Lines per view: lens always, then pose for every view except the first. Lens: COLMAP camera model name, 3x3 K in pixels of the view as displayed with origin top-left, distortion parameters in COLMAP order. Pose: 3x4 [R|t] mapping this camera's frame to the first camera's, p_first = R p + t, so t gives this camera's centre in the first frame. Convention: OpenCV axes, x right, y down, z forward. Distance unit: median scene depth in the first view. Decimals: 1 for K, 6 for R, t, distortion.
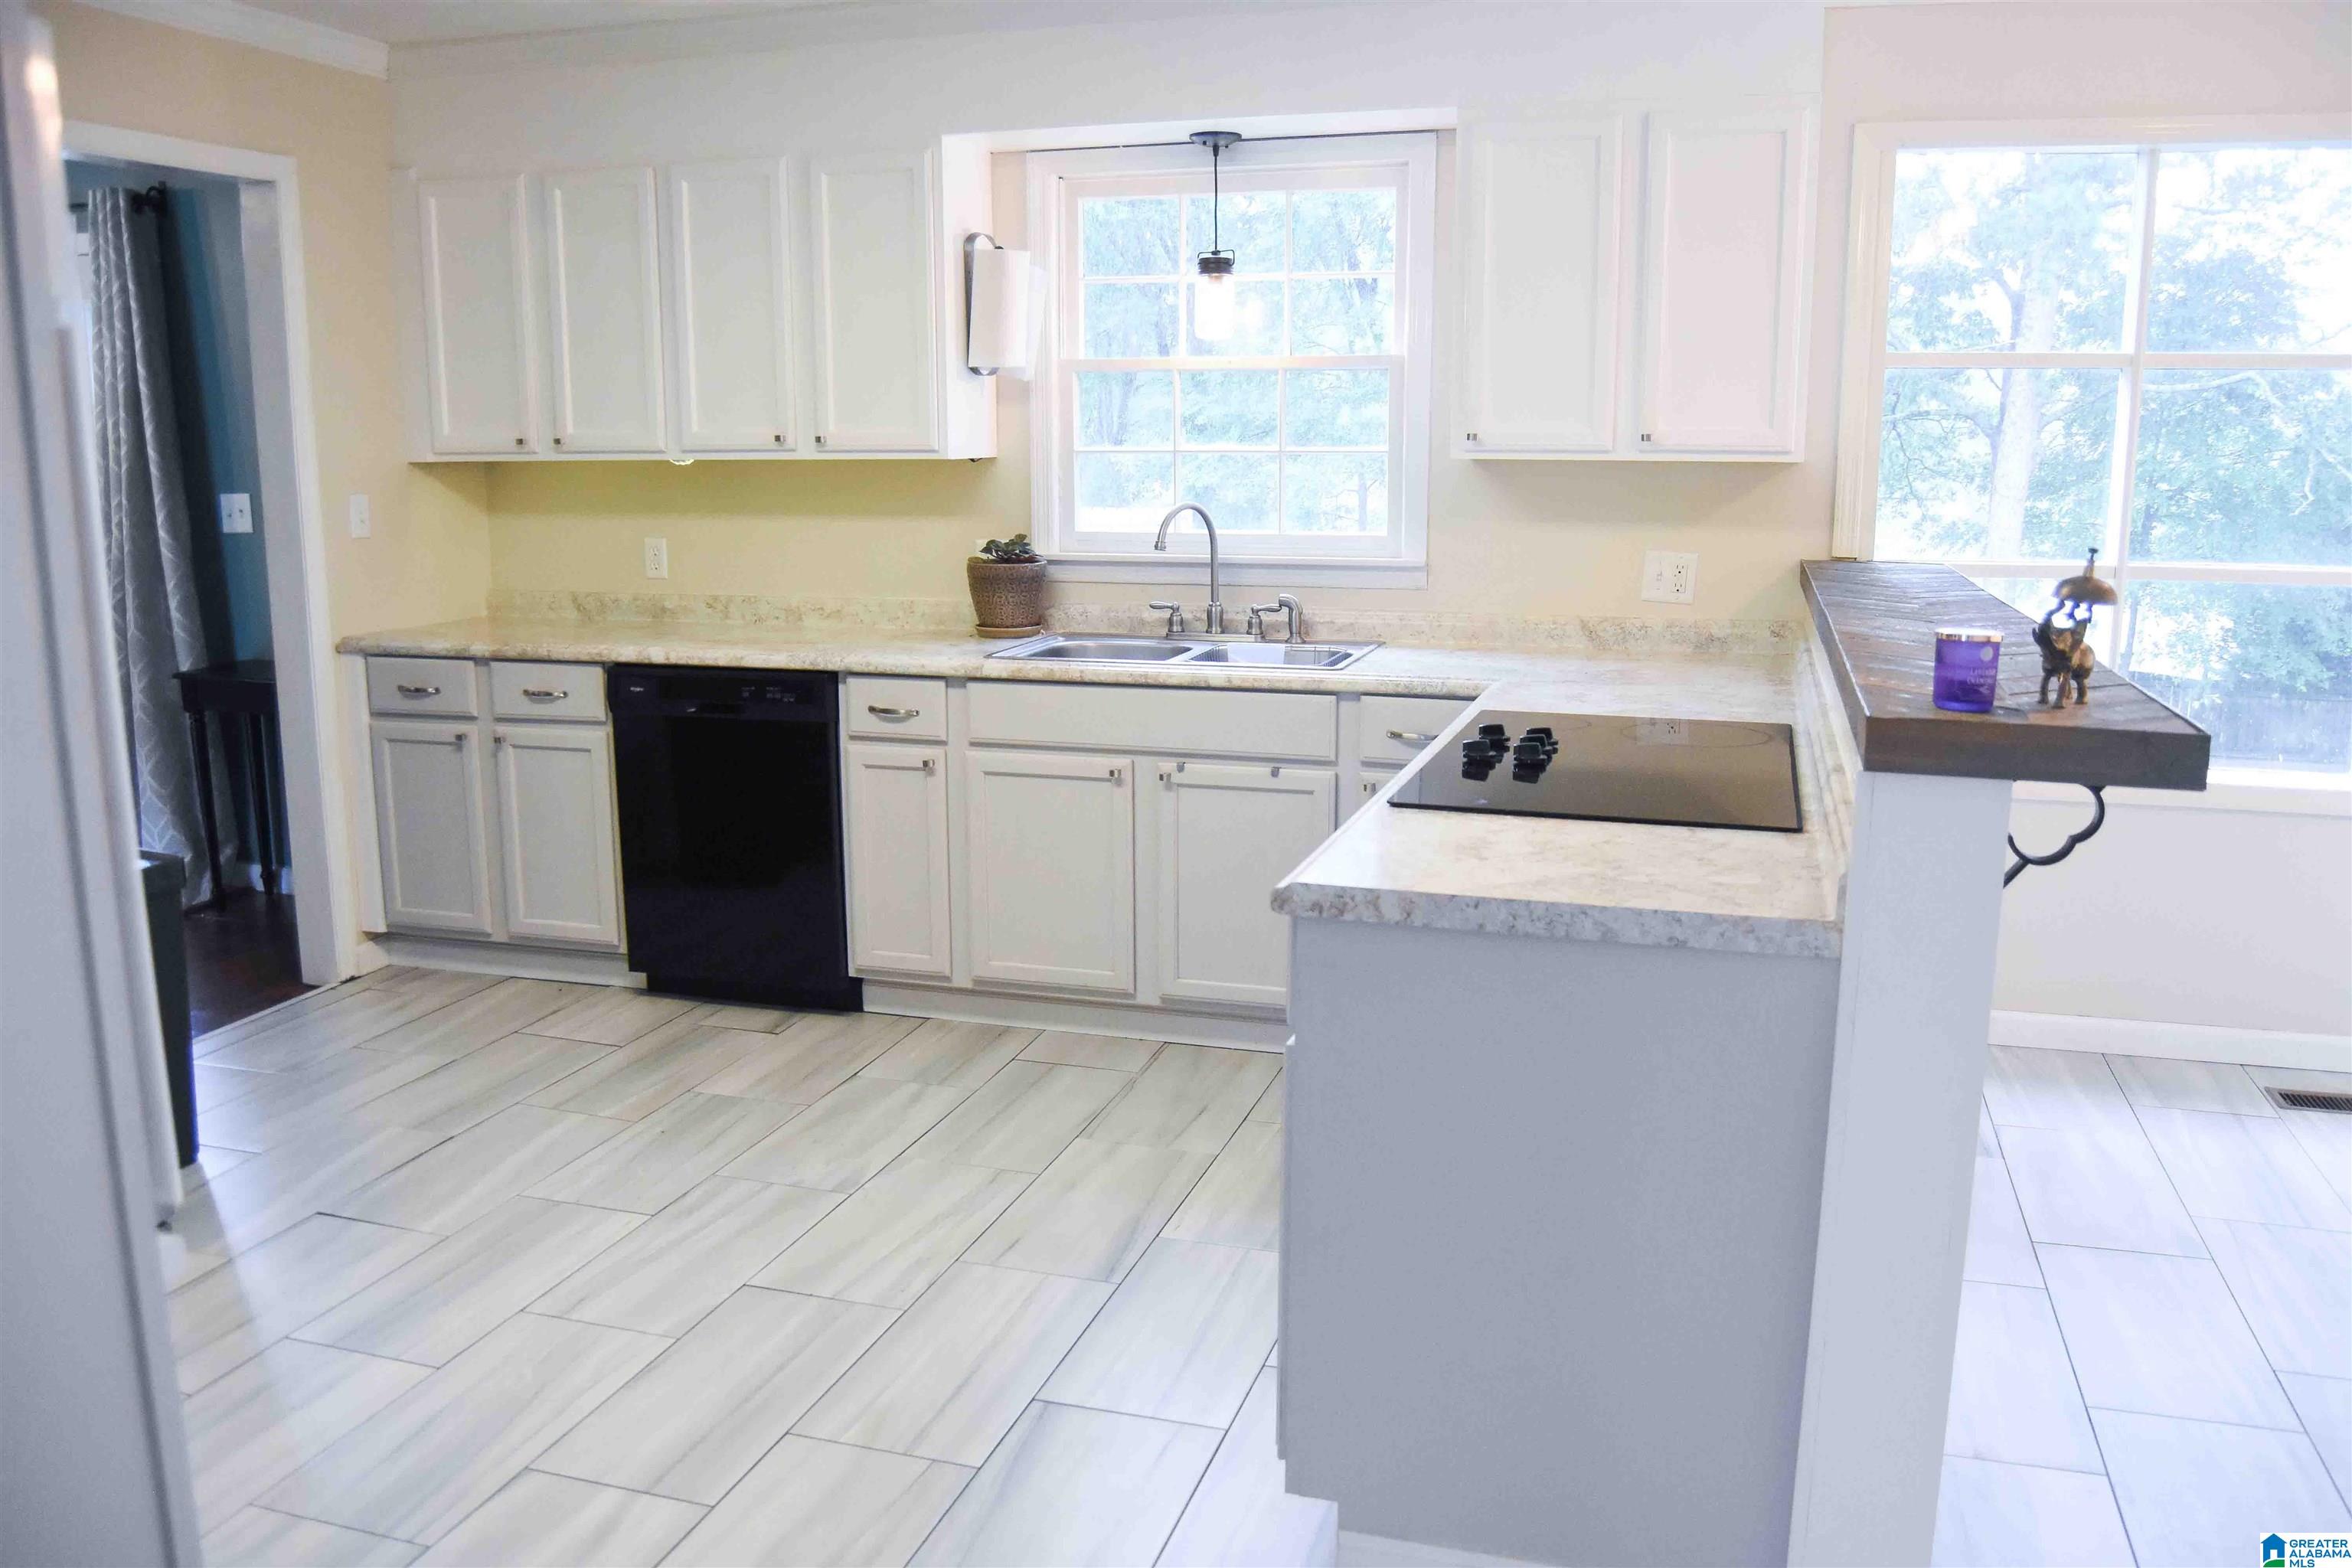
lens RADIAL K [[1853.7, 0, 1165.8], [0, 1853.7, 791.7], [0, 0, 1]] dist [-0.093354, 0.036290]
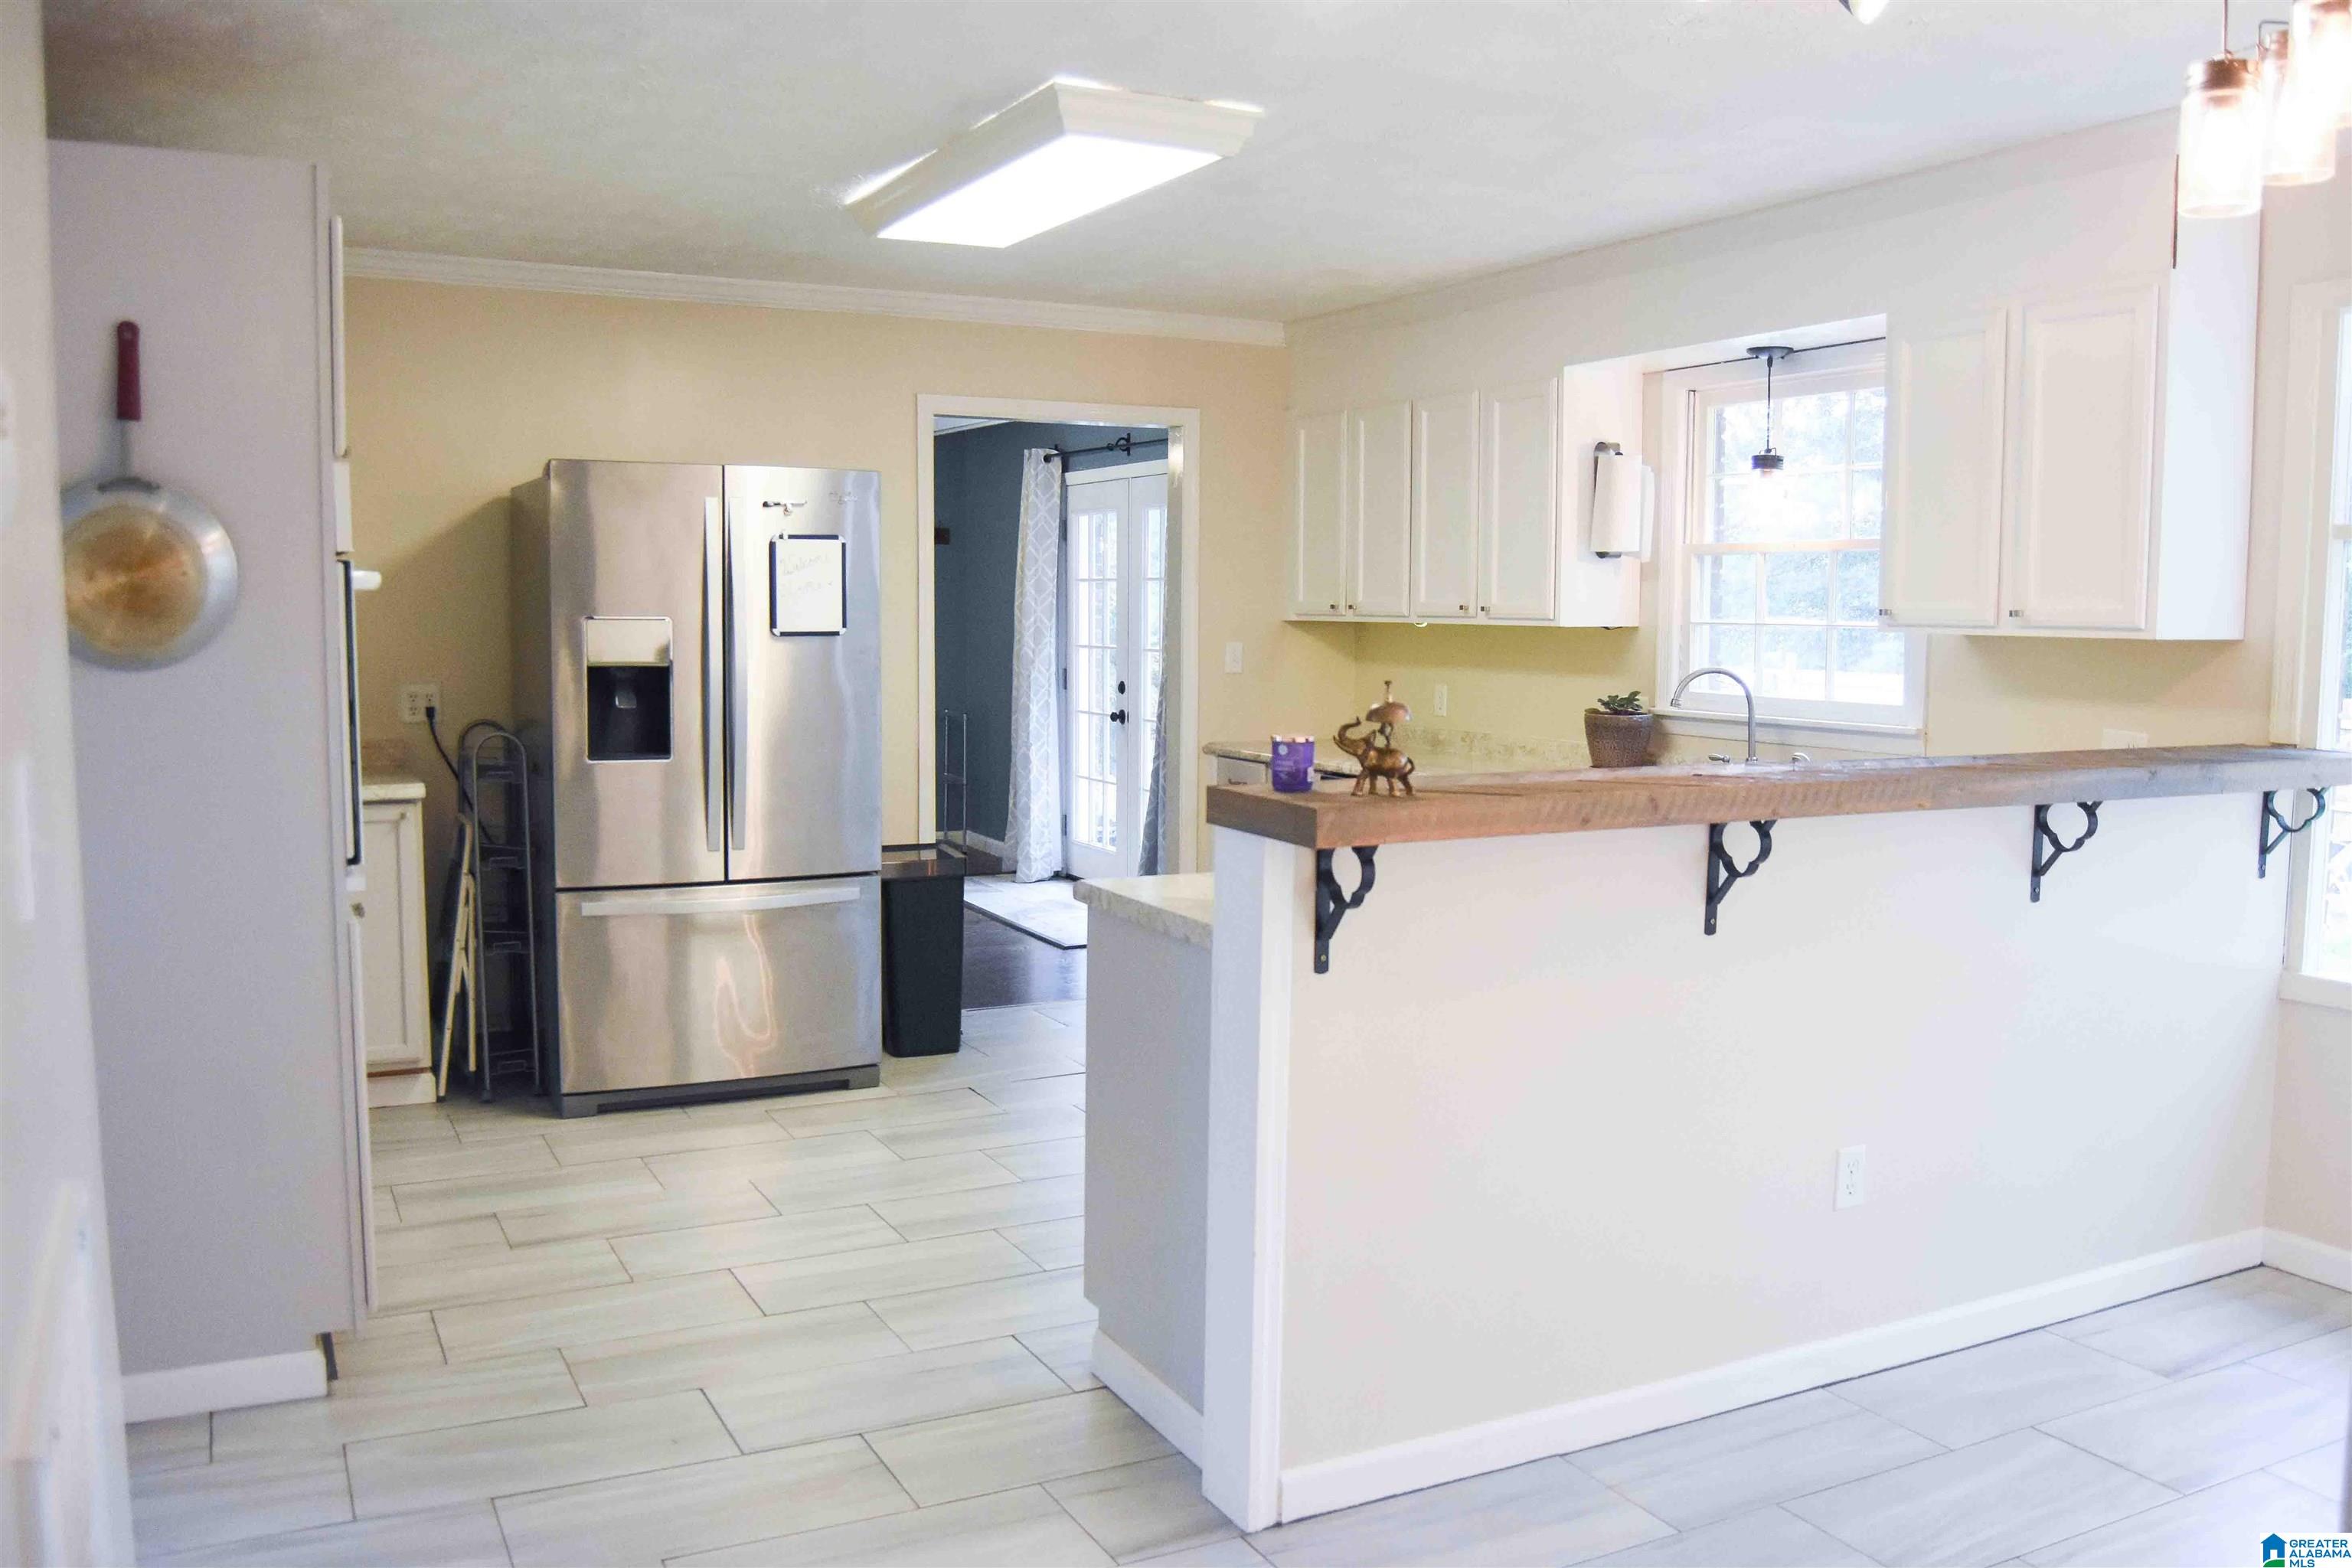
lens RADIAL K [[1910.9, 0, 1175.4], [0, 1910.9, 793.6], [0, 0, 1]] dist [-0.100913, 0.050686]
pose [[0.697804, 0.075764, -0.712271, 0.601115], [-0.143135, 0.989083, -0.035020, 0.009733], [0.701842, 0.126388, 0.701030, -0.046598]]
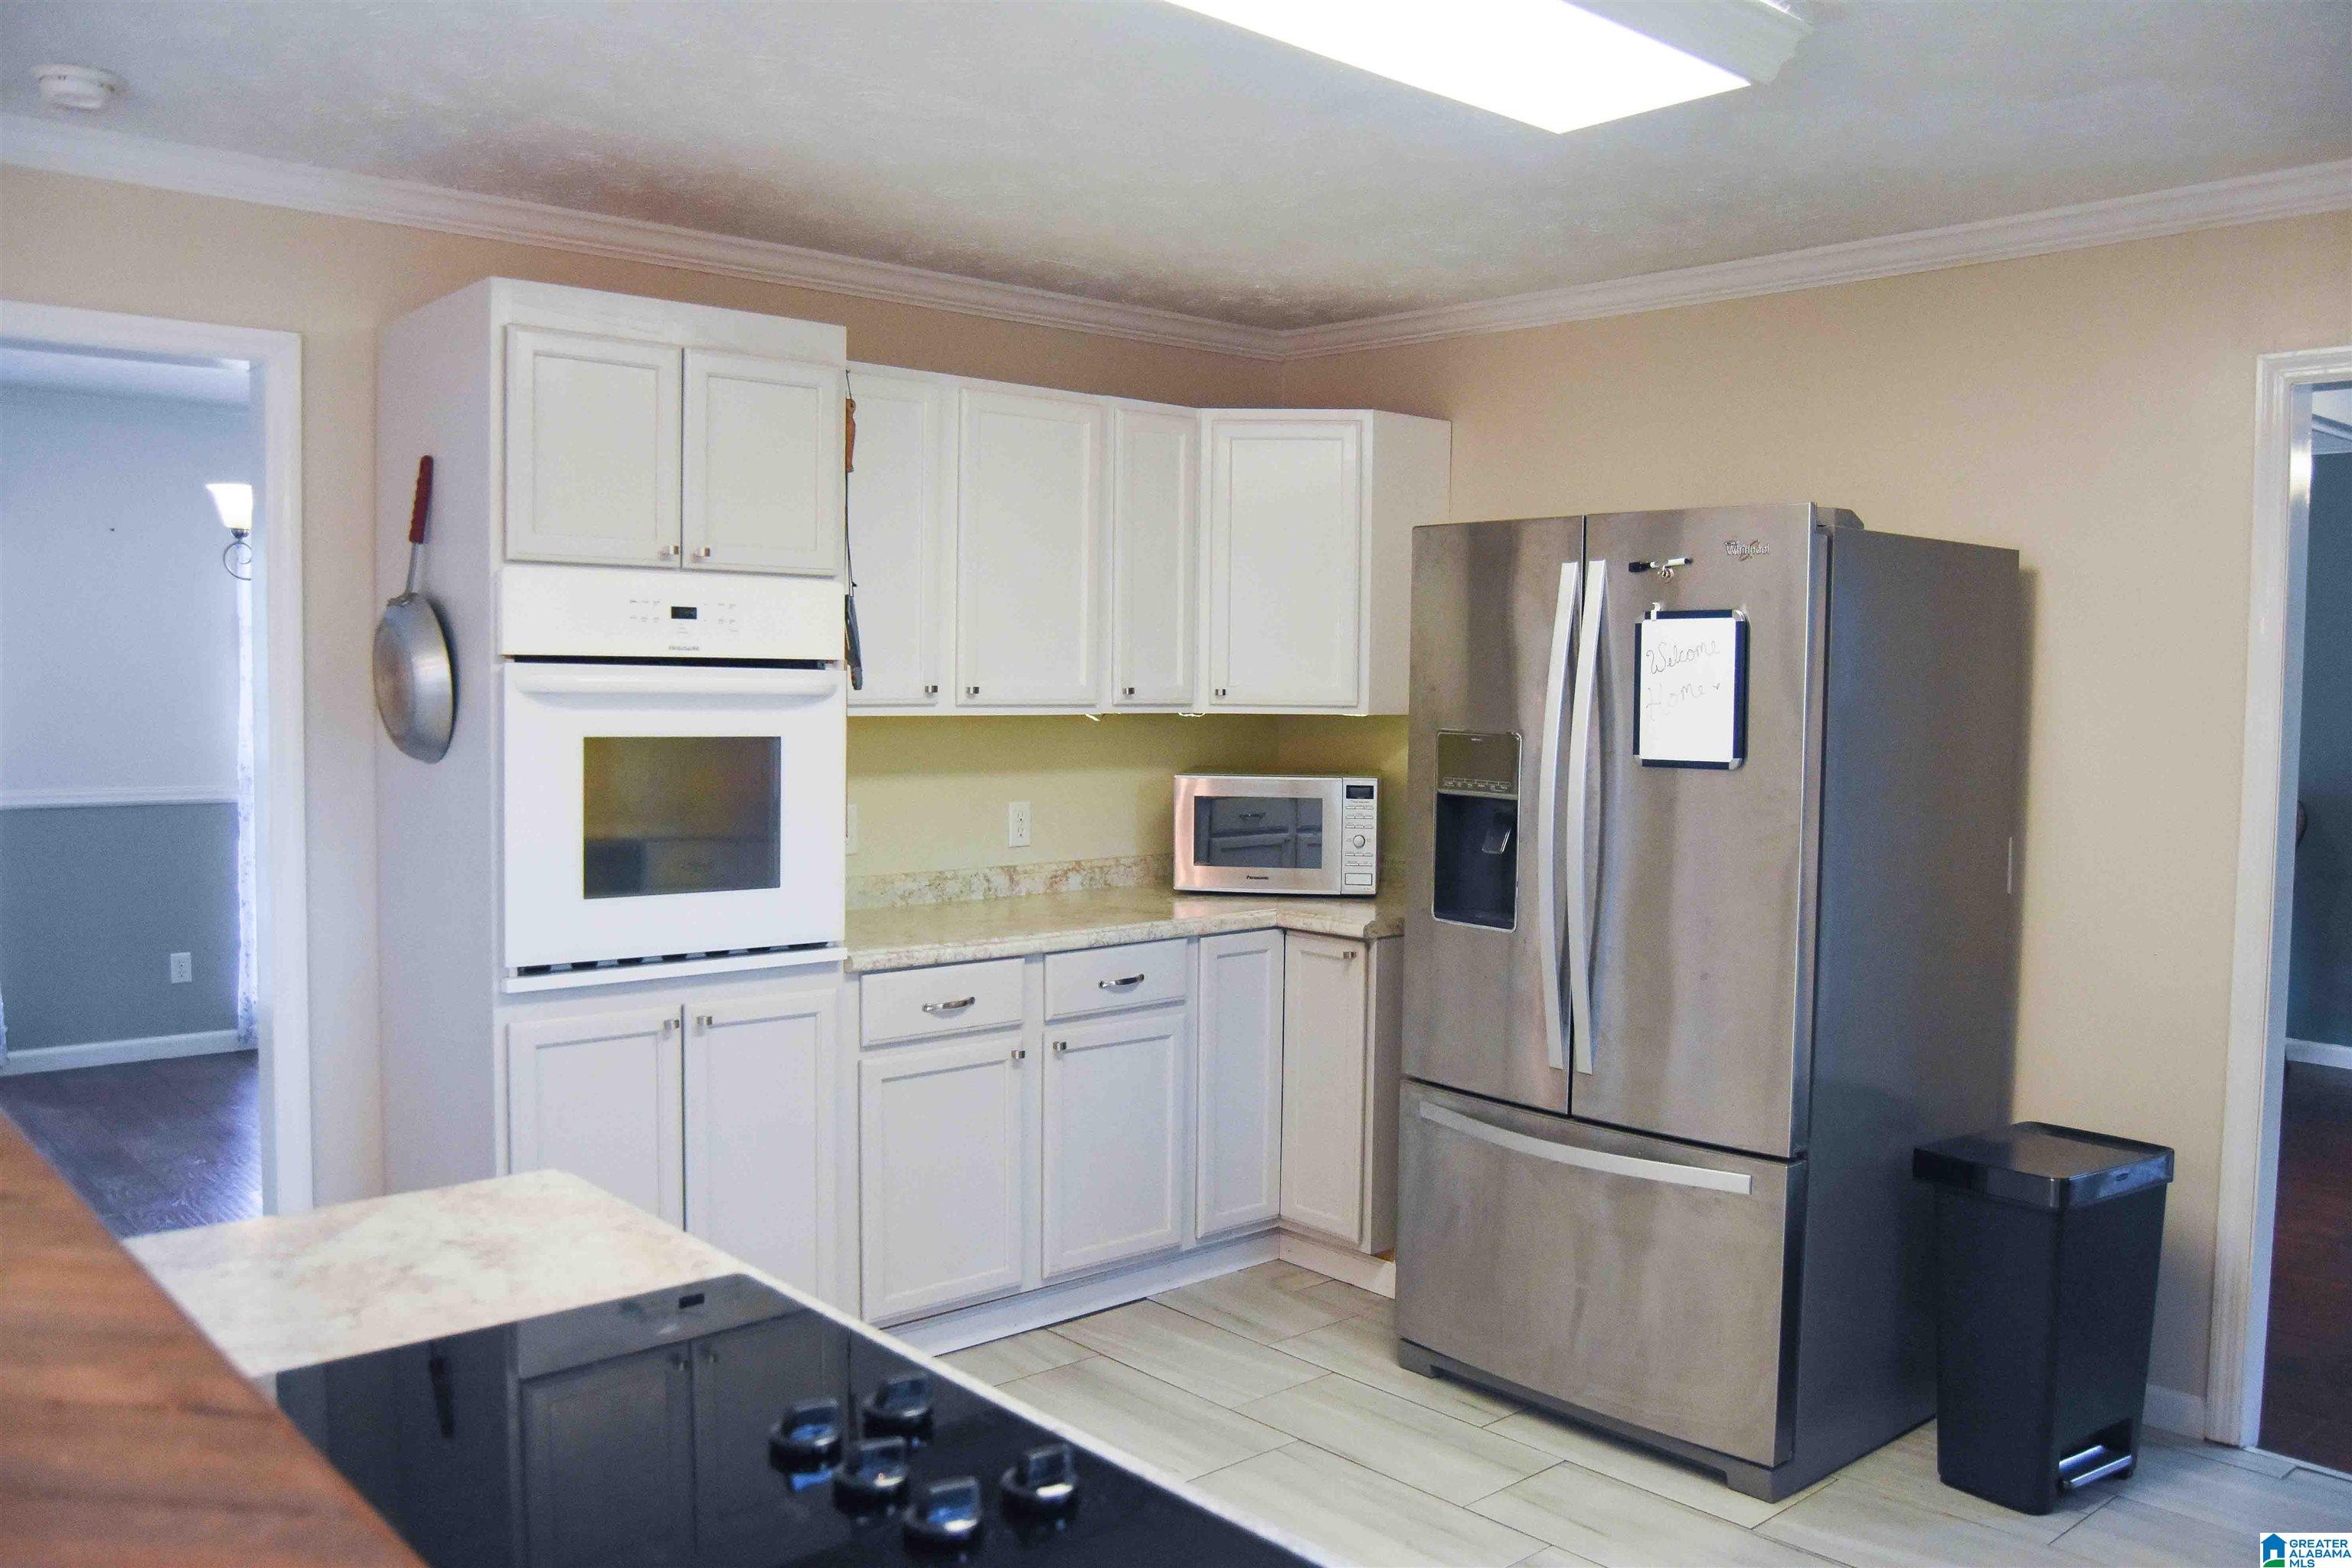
lens RADIAL K [[1853.7, 0, 1165.8], [0, 1853.7, 791.7], [0, 0, 1]] dist [-0.093354, 0.036290]
pose [[-0.522348, 0.044116, -0.851591, 0.333356], [-0.169537, 0.973352, 0.154414, -0.163038], [0.835709, 0.225034, -0.500949, 0.797665]]
